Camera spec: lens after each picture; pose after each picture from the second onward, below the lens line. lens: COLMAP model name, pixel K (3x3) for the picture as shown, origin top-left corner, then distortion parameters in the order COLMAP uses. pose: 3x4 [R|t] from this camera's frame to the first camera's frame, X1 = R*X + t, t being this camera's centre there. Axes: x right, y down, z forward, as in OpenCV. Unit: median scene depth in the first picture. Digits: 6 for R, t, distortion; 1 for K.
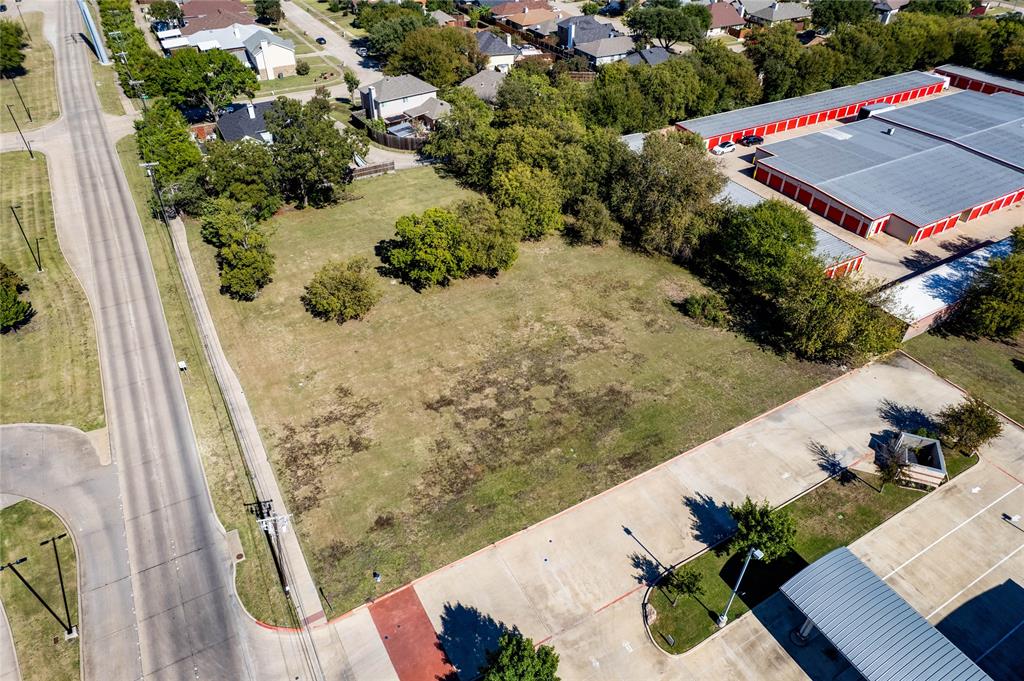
lens RADIAL K [[660.0, 0, 517.2], [0, 660.0, 344.9], [0, 0, 1]] dist [-0.073552, 0.061113]
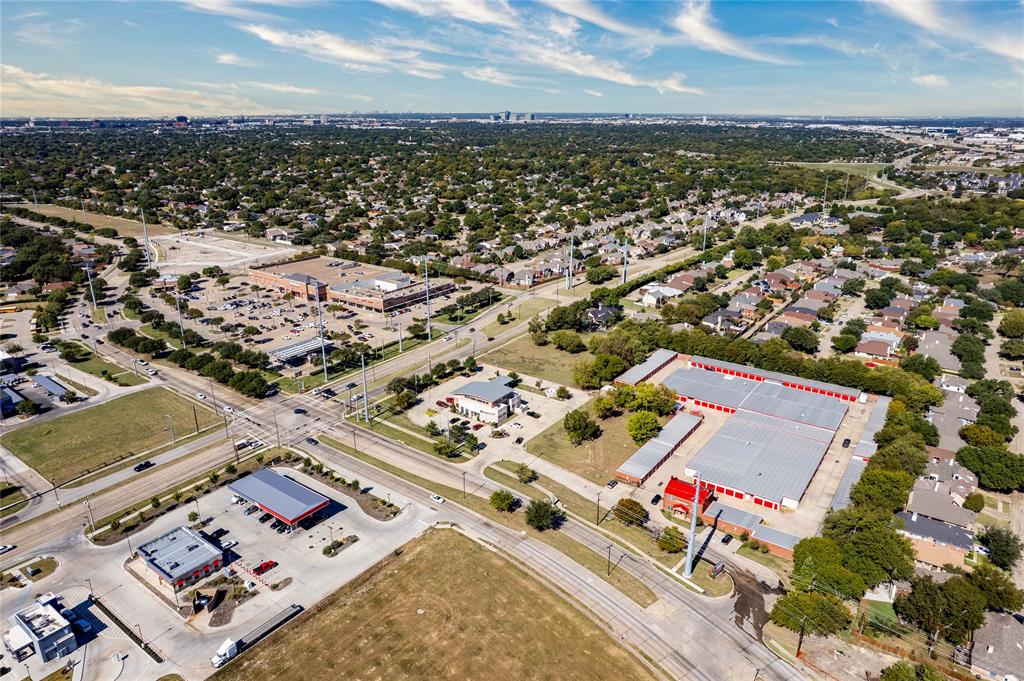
lens RADIAL K [[660.0, 0, 517.2], [0, 660.0, 344.9], [0, 0, 1]] dist [-0.073552, 0.061113]
pose [[0.414111, 0.295426, -0.860950, 2.960070], [-0.570226, 0.821452, 0.007598, 0.003365], [0.709474, 0.487790, 0.508632, -1.121133]]
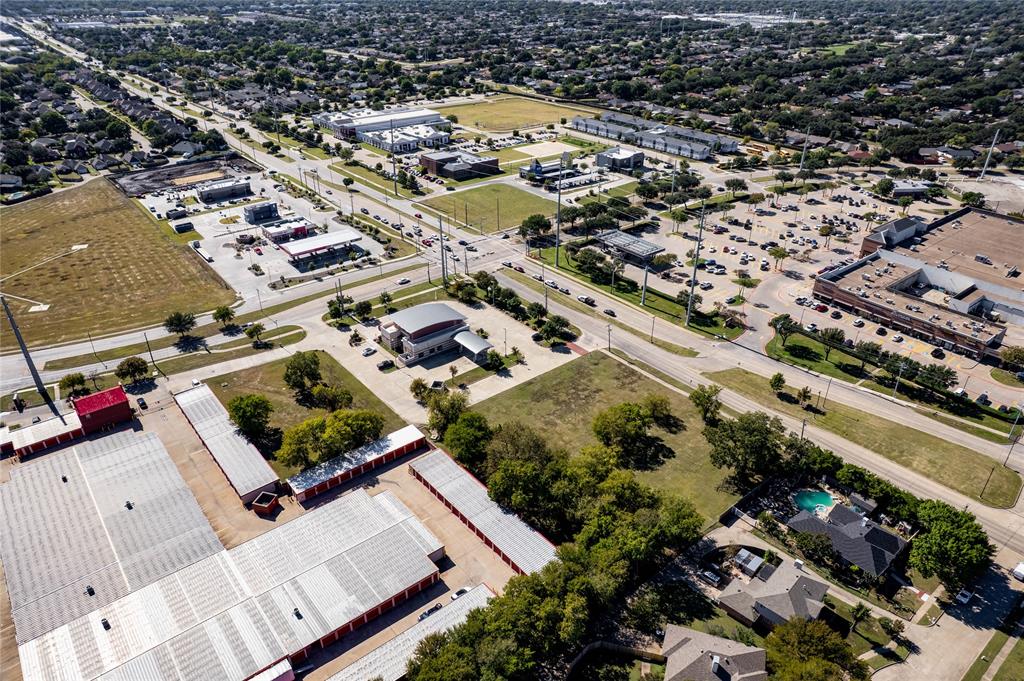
lens RADIAL K [[689.6, 0, 514.7], [0, 689.6, 342.0], [0, 0, 1]] dist [-0.082004, 0.077232]
pose [[-0.986731, 0.066447, -0.148147, 0.495334], [-0.112828, 0.375524, 0.919919, -2.009811], [0.116758, 0.924428, -0.363044, 1.385117]]
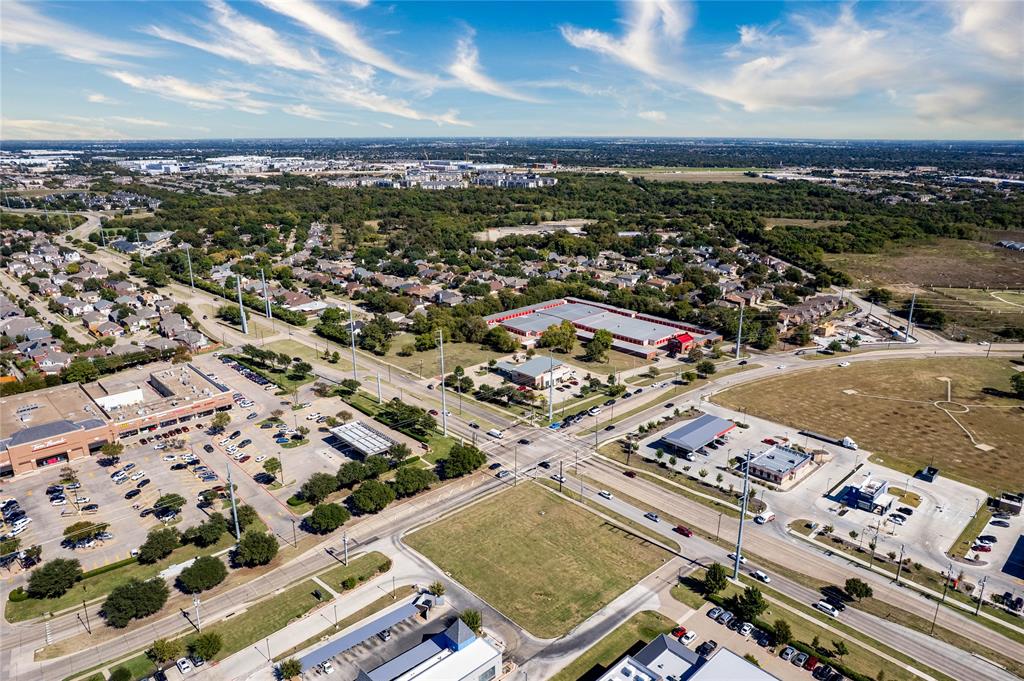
lens RADIAL K [[684.5, 0, 512.0], [0, 684.5, 340.5], [0, 0, 1]] dist [-0.079332, 0.075858]
pose [[0.971452, -0.081773, 0.222696, -0.529868], [0.159097, 0.920893, -0.355871, 1.446854], [-0.175979, 0.381142, 0.907613, -3.021524]]
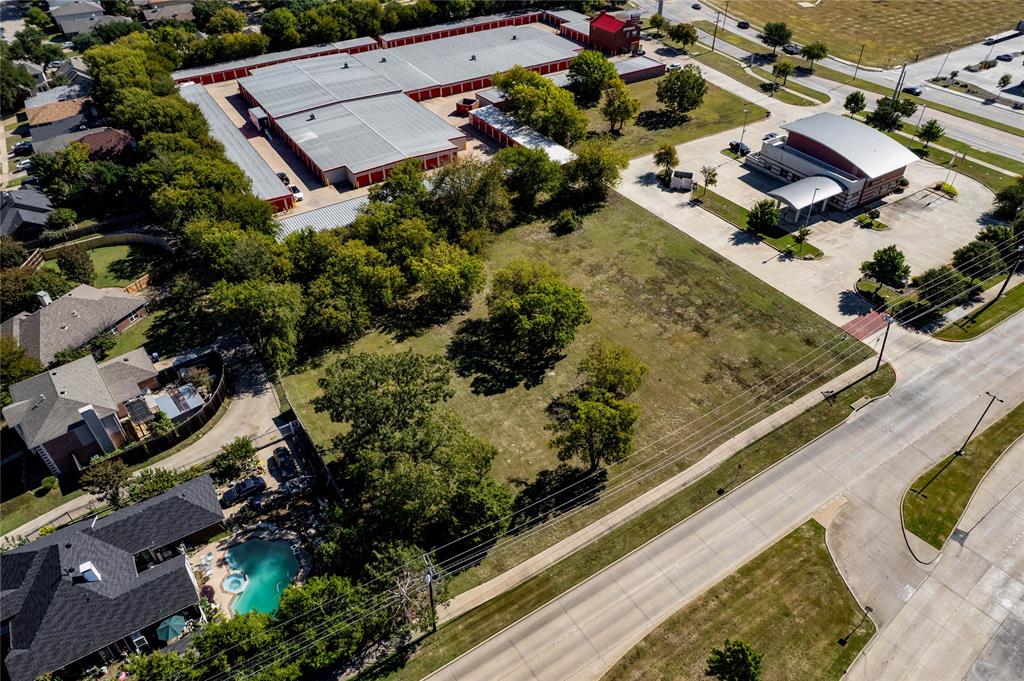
lens RADIAL K [[689.6, 0, 514.7], [0, 689.6, 342.0], [0, 0, 1]] dist [-0.082004, 0.077232]
pose [[-0.043757, -0.645845, 0.762214, -0.928727], [0.636646, 0.569939, 0.519473, -0.686383], [-0.769914, 0.507991, 0.386235, 0.569118]]
